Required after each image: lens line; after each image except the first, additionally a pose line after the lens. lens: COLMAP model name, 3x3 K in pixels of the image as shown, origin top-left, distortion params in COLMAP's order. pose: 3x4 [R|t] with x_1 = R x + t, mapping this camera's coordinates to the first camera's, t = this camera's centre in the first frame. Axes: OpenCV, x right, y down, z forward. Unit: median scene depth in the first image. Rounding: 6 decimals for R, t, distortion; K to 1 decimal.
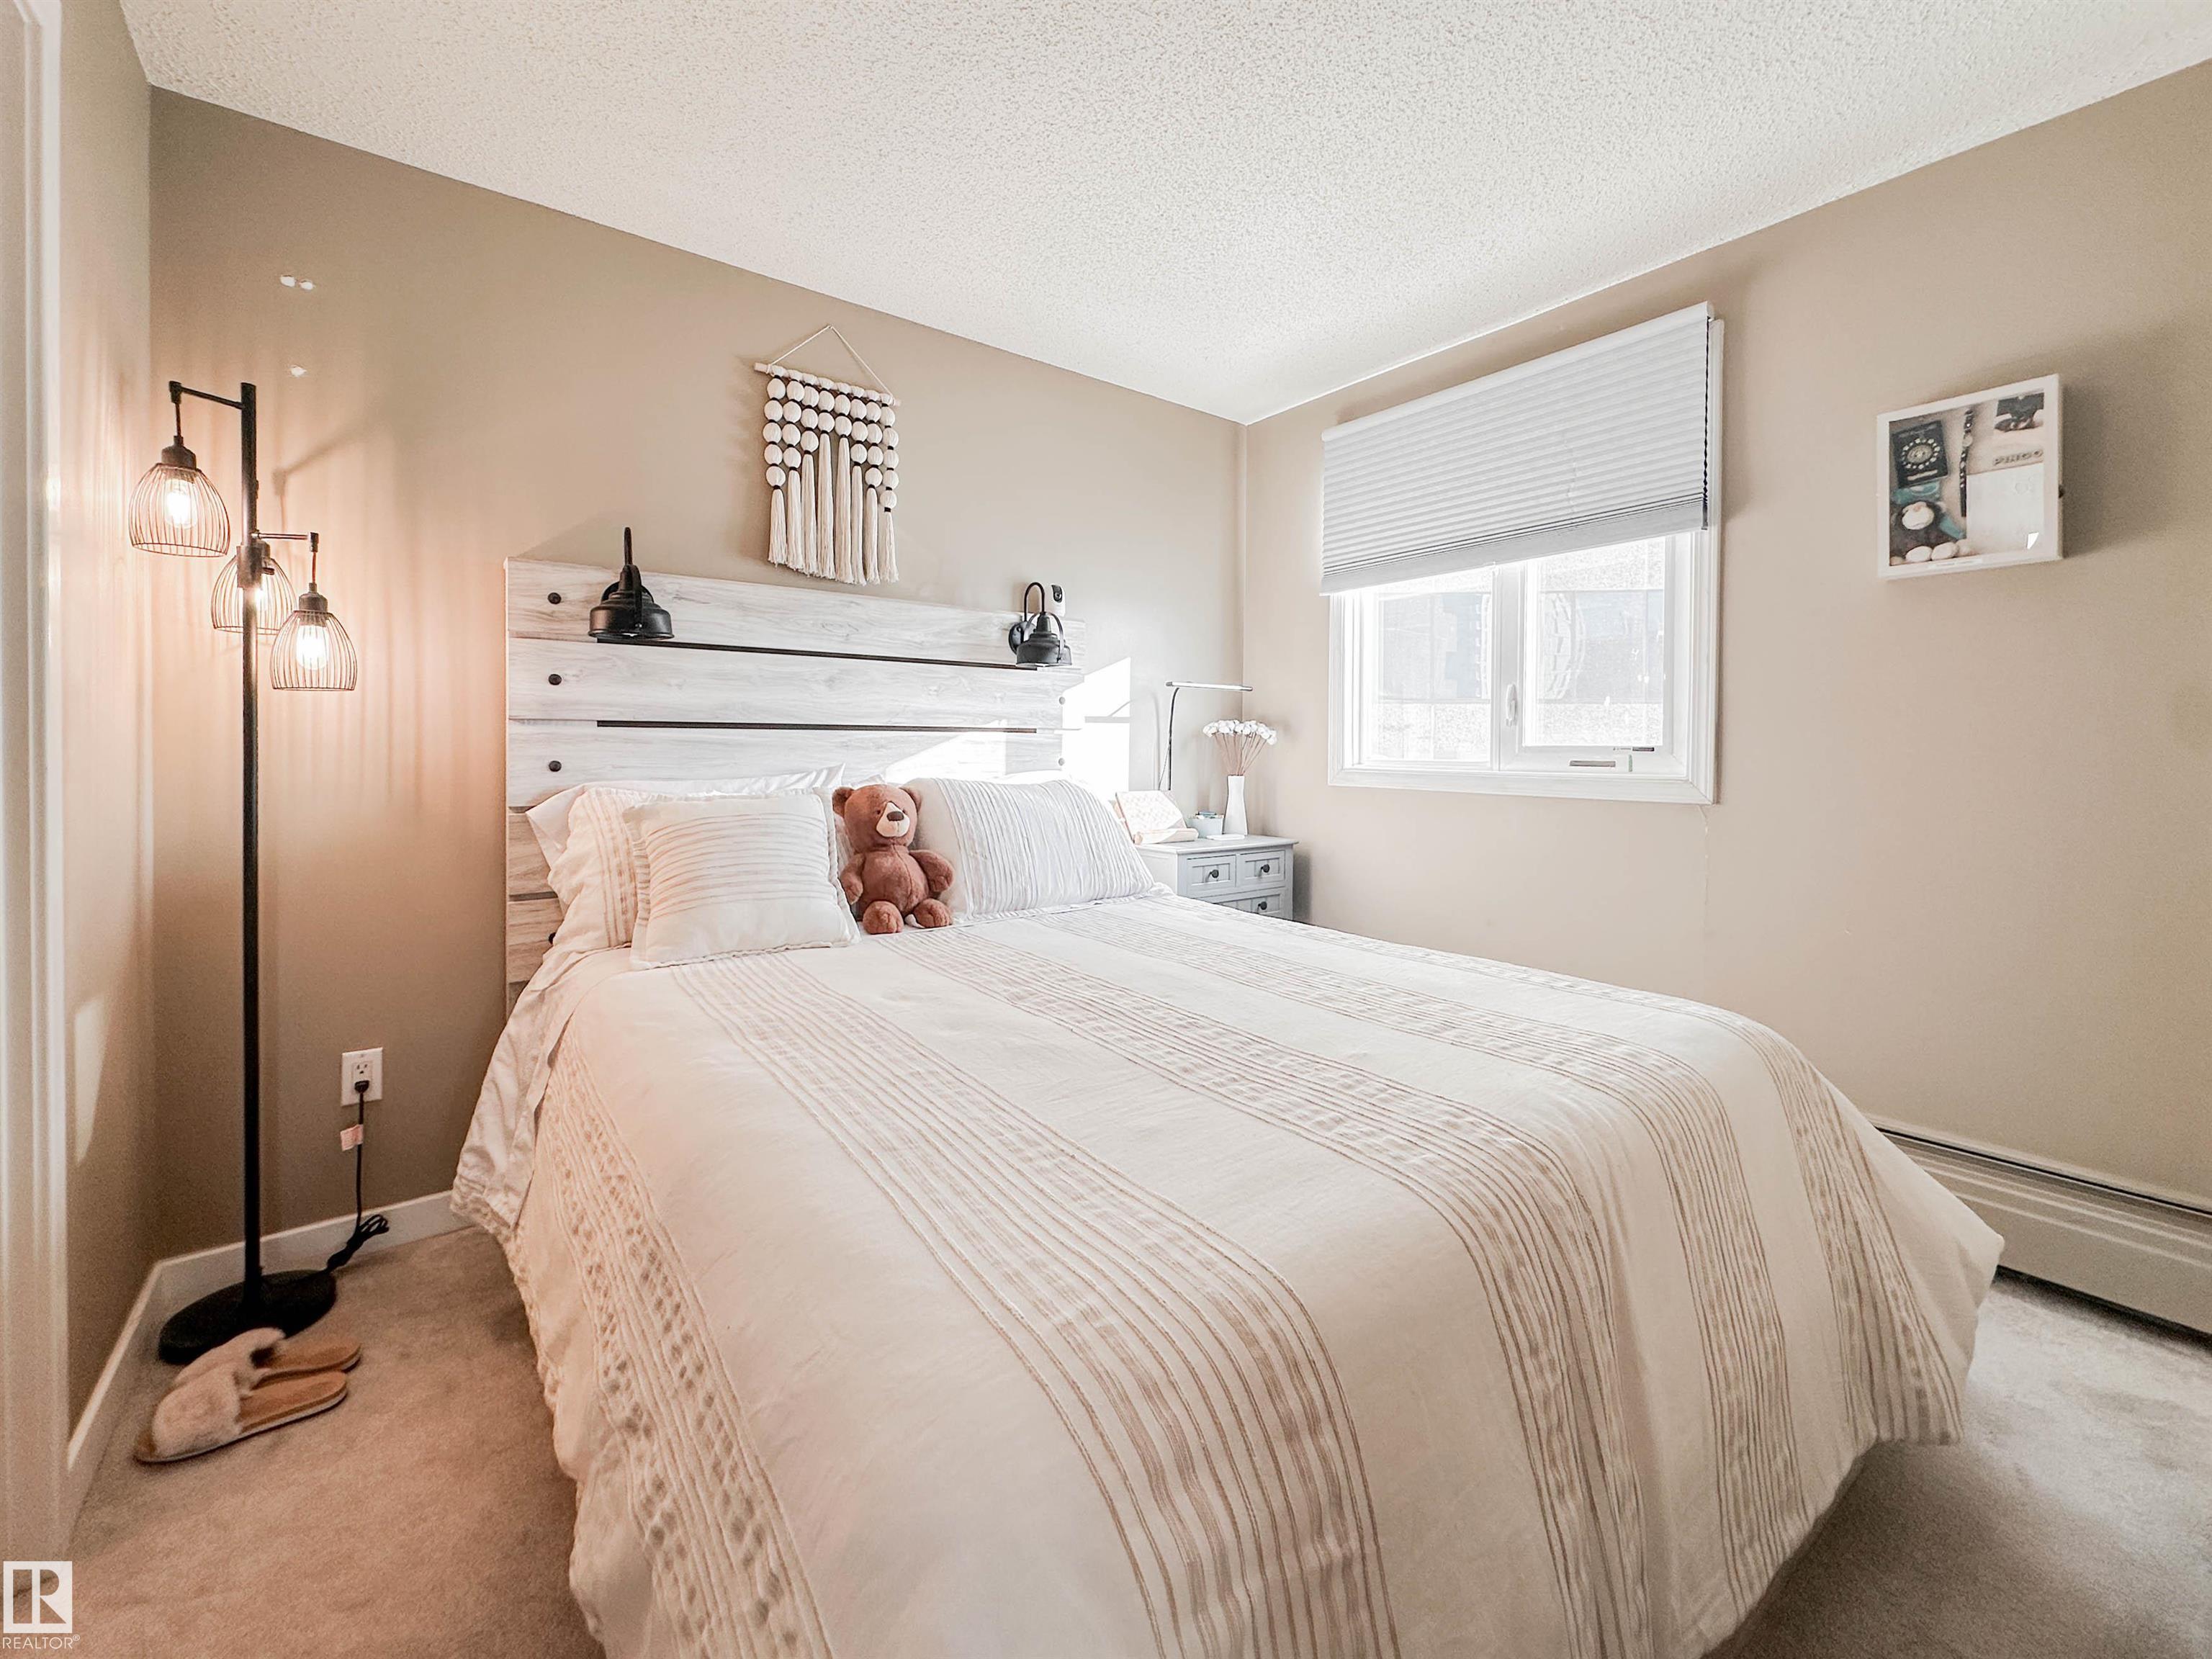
lens RADIAL K [[914.7, 0, 1078.5], [0, 914.7, 758.5], [0, 0, 1]] dist [-0.005299, 0.001600]
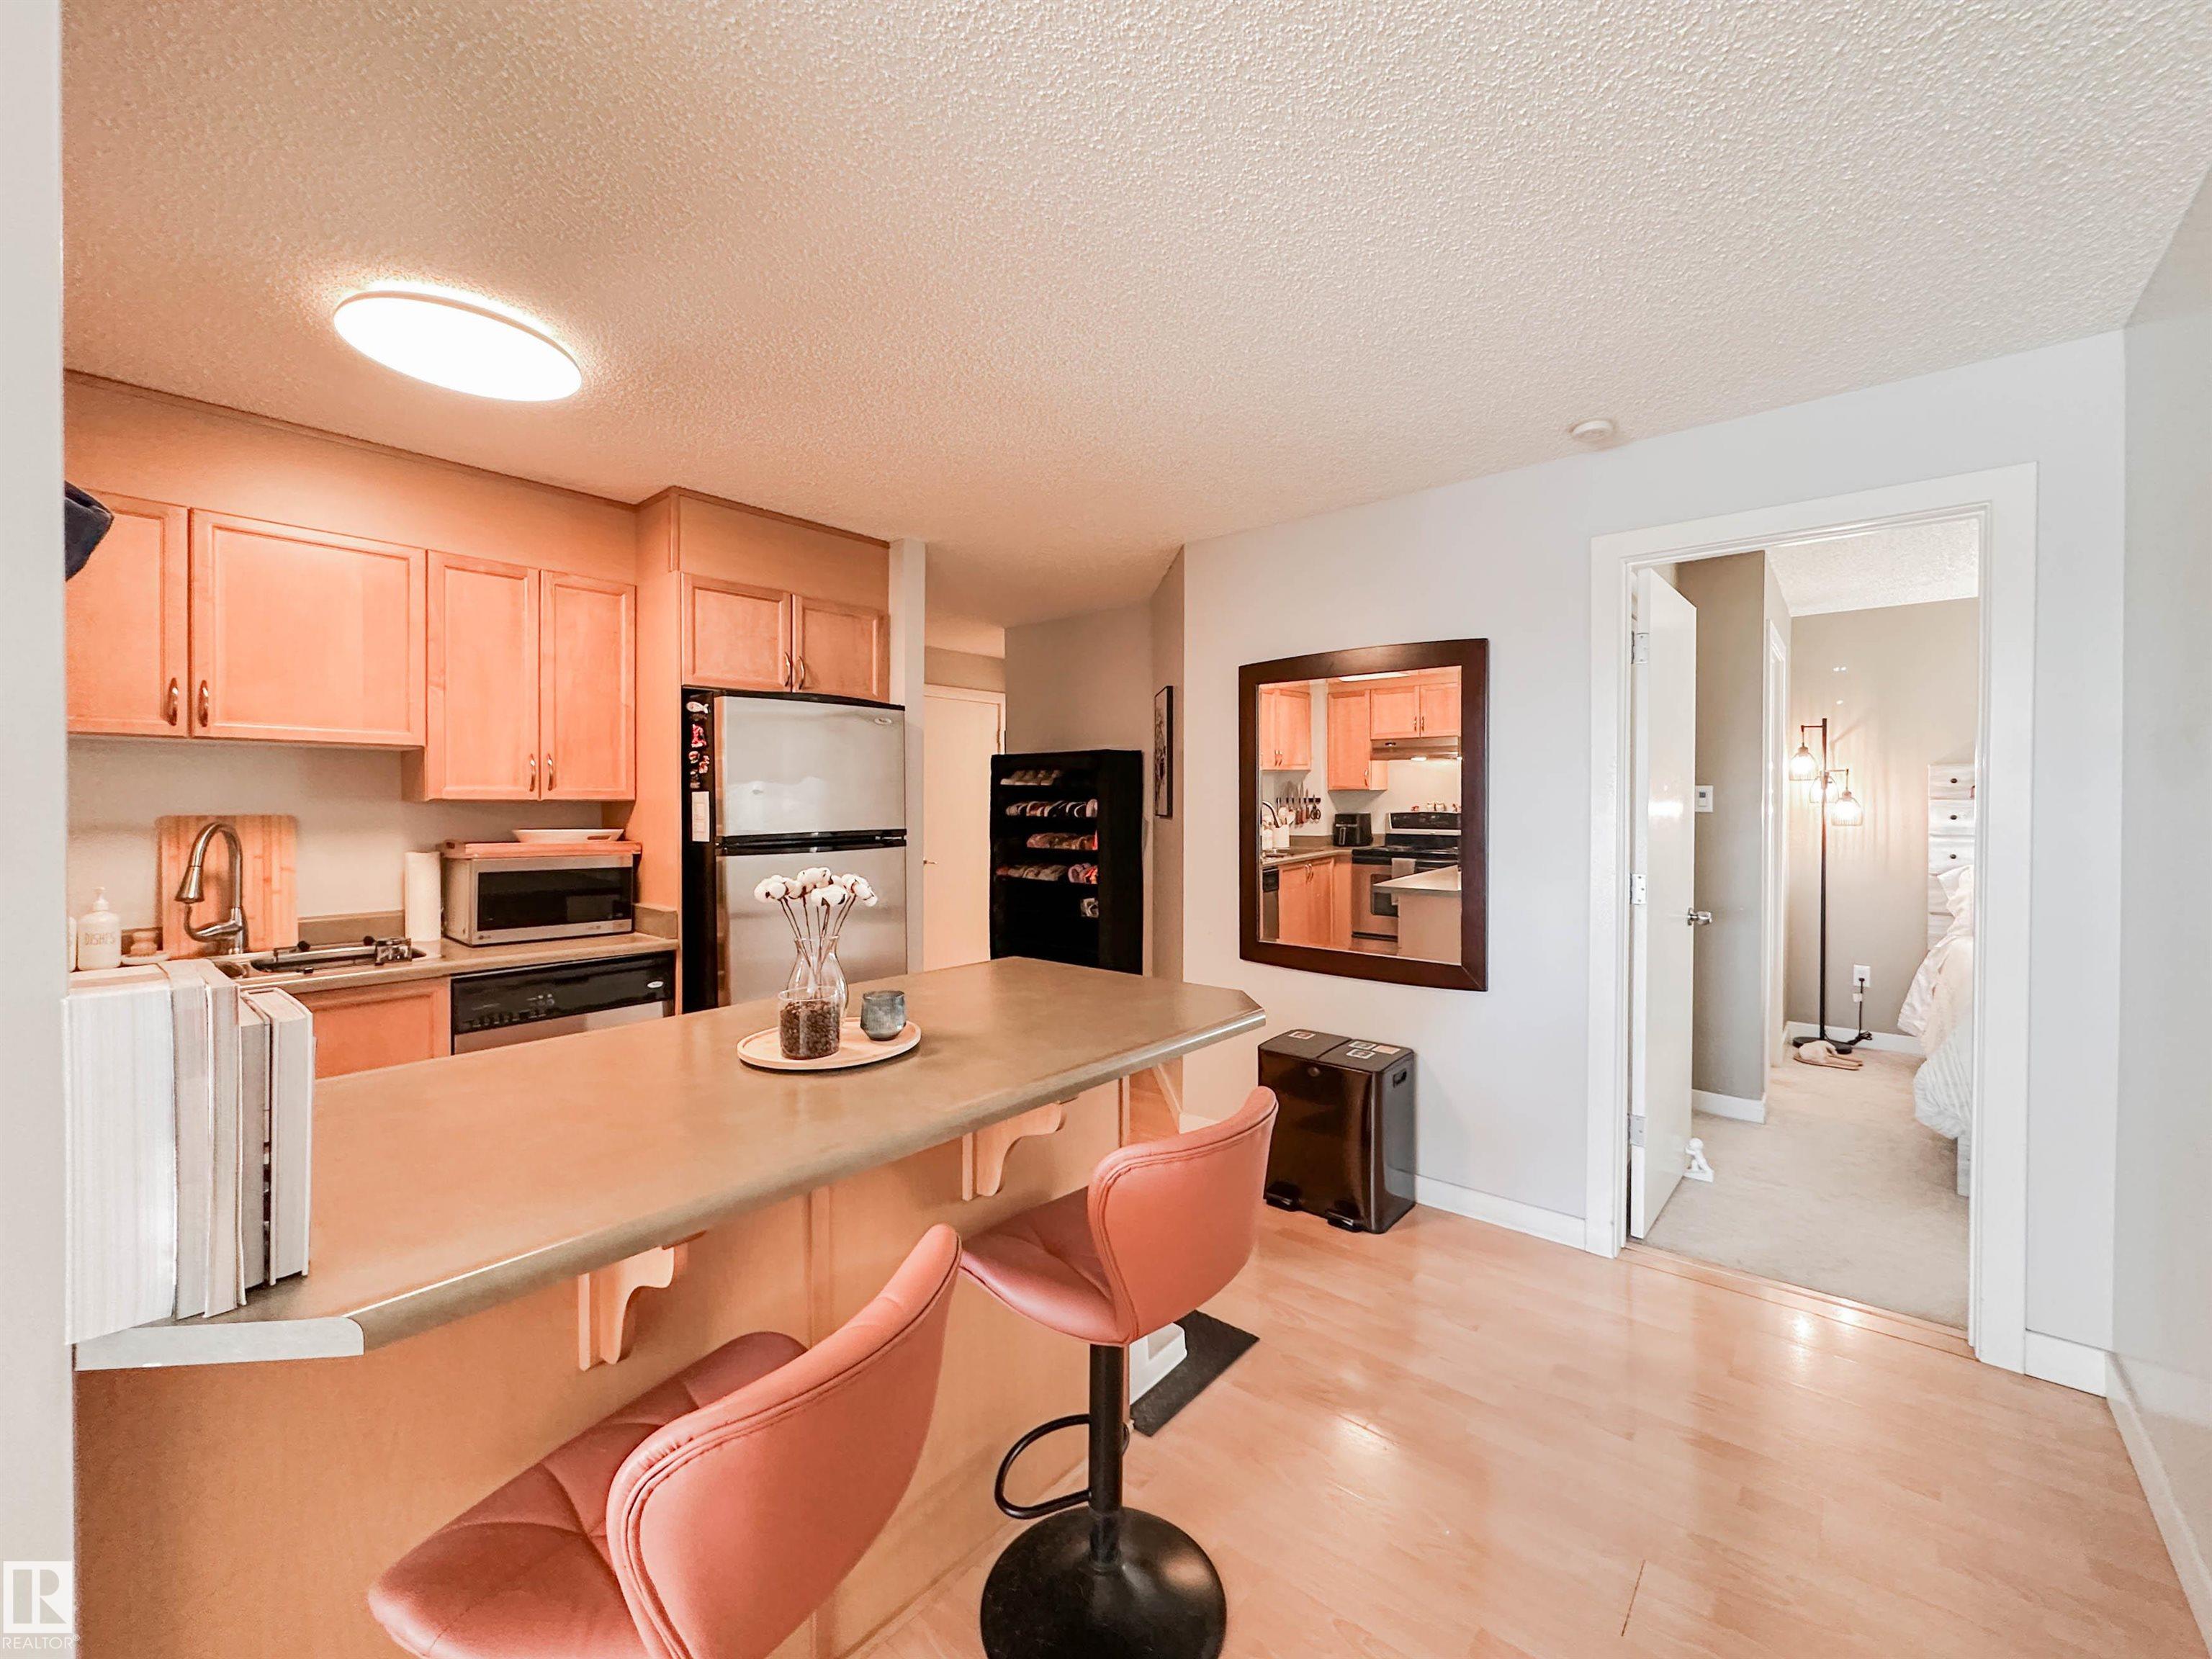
lens RADIAL K [[914.7, 0, 1103.9], [0, 914.7, 806.6], [0, 0, 1]] dist [-0.005299, 0.001600]
pose [[0.229770, -0.004023, -0.973237, 1.079639], [-0.017082, 0.999821, -0.008165, -0.058152], [0.973095, 0.018501, 0.229660, -1.477985]]
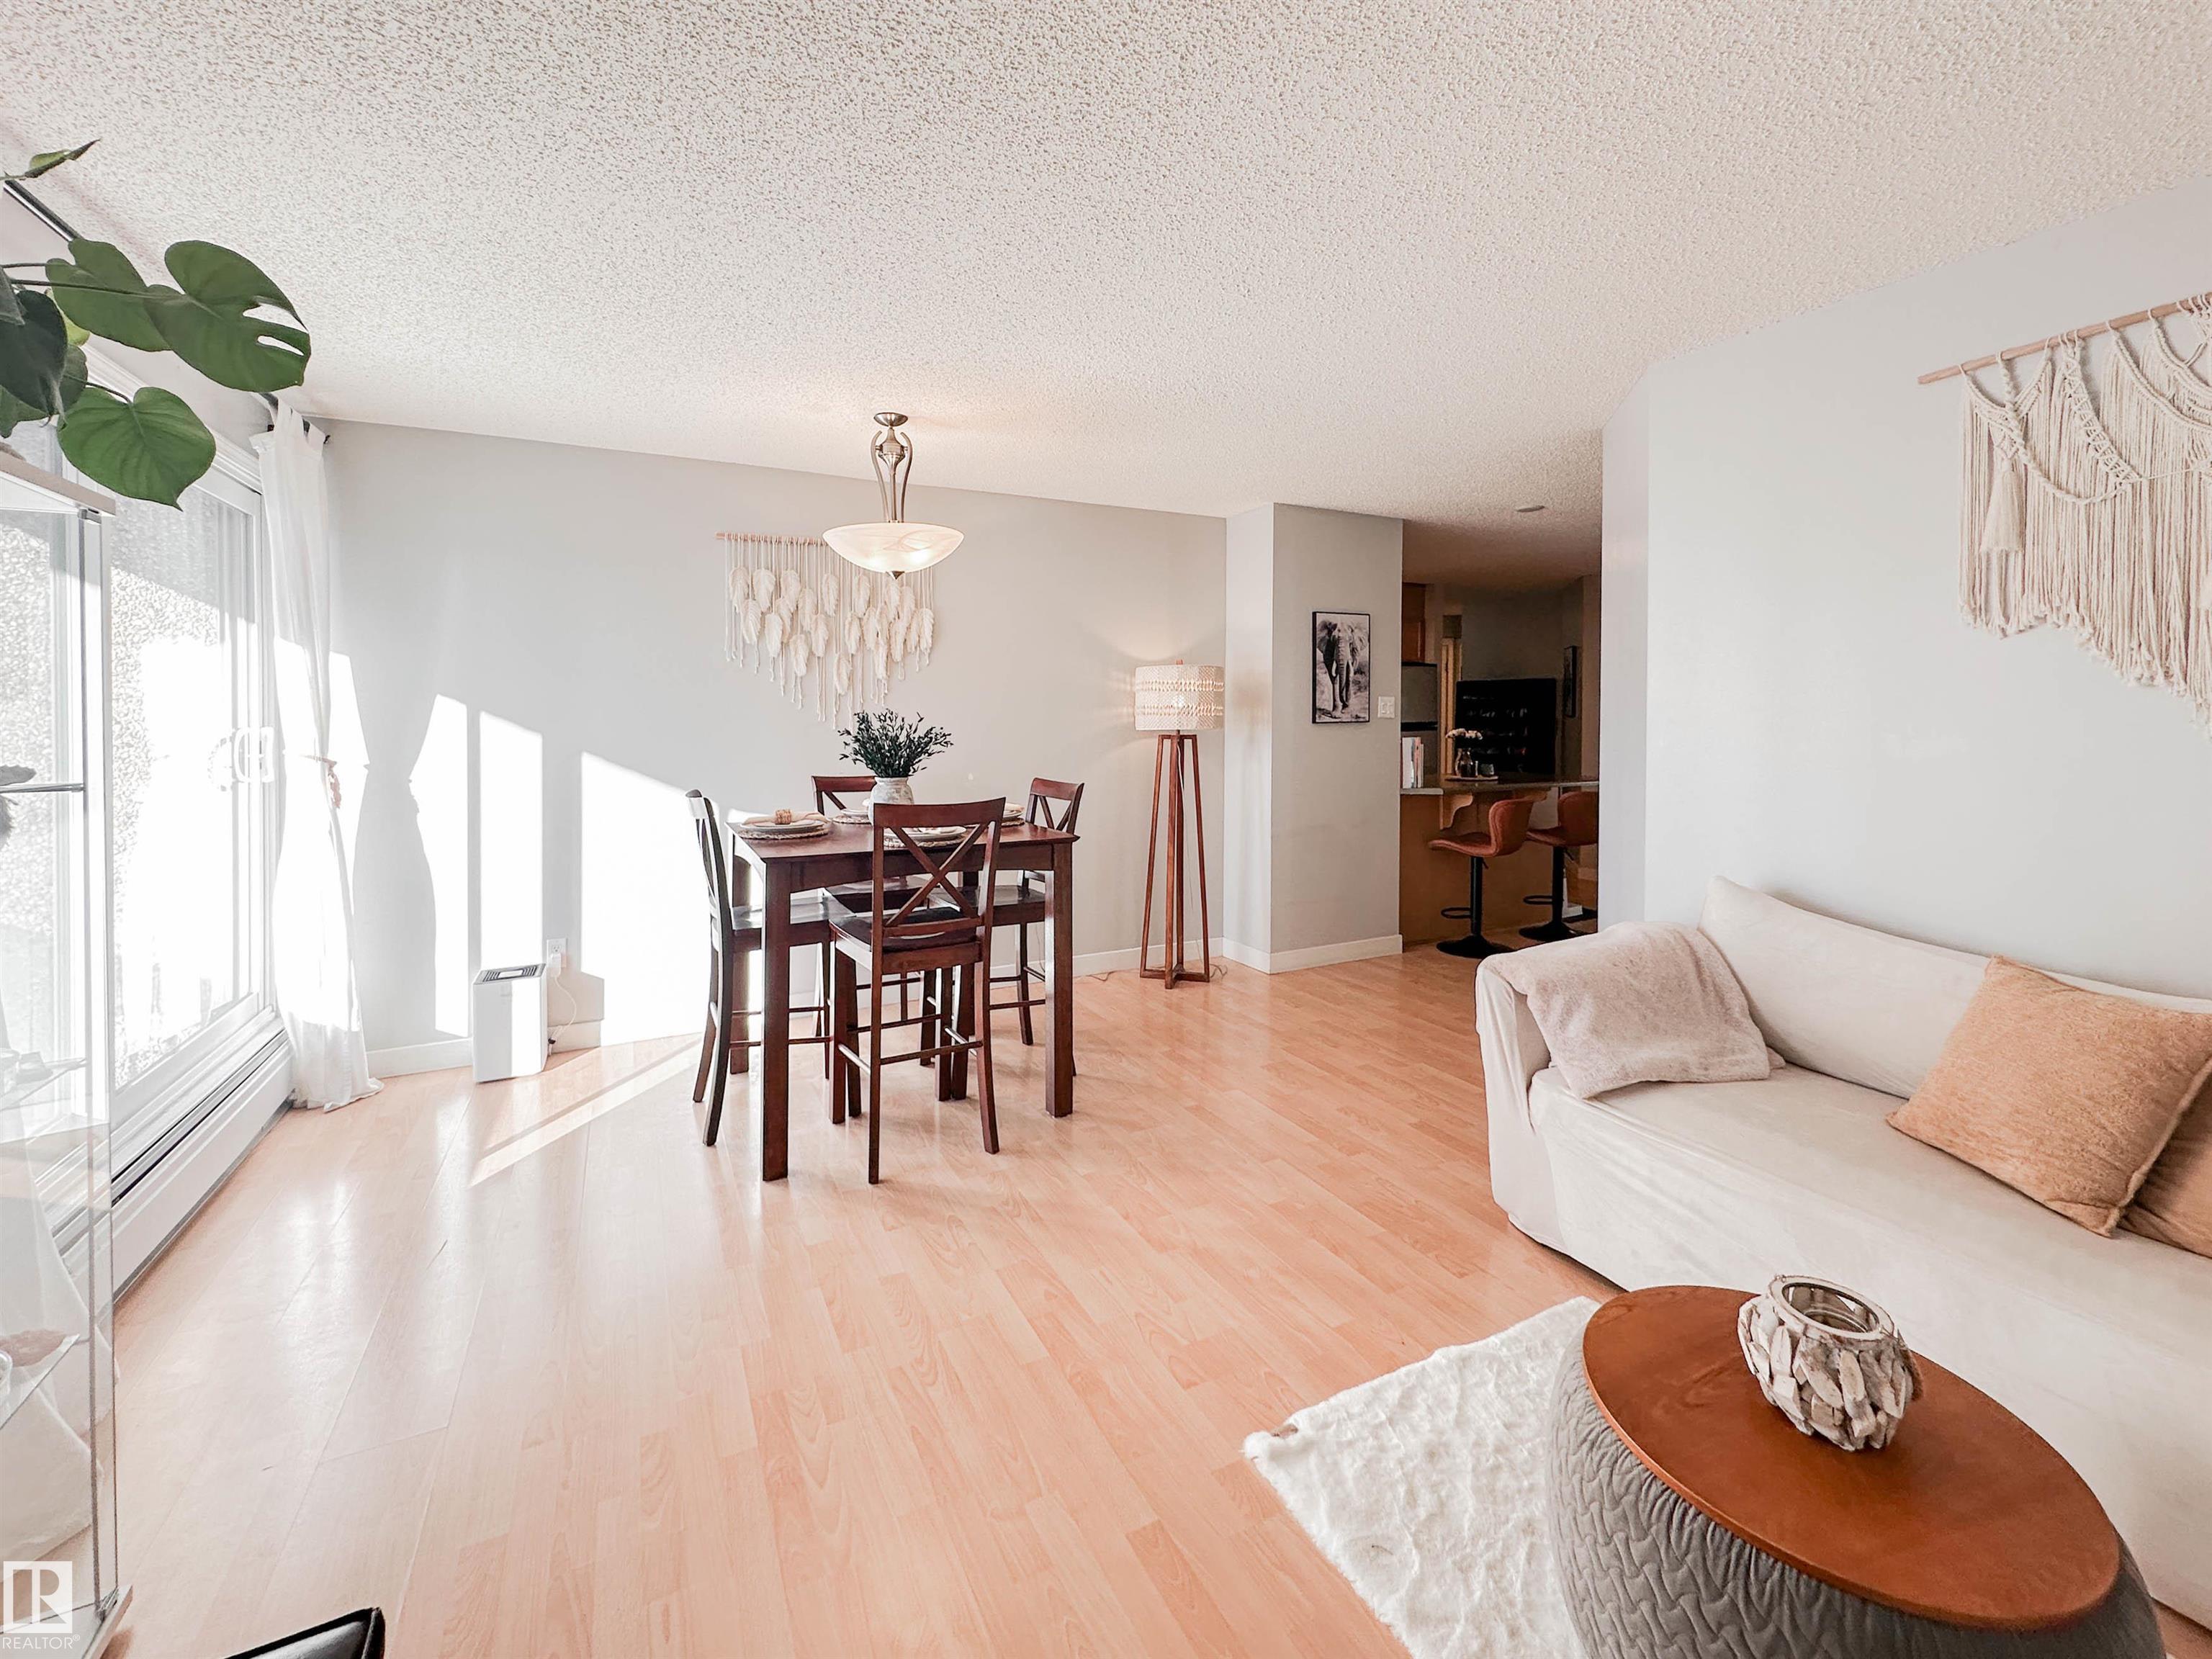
lens RADIAL K [[914.7, 0, 1078.5], [0, 914.7, 727.4], [0, 0, 1]] dist [-0.005299, 0.001600]
pose [[-0.180027, 0.009032, -0.983620, 3.019763], [-0.018048, 0.999759, 0.012483, -0.022075], [0.983496, 0.020000, -0.179821, -2.135899]]
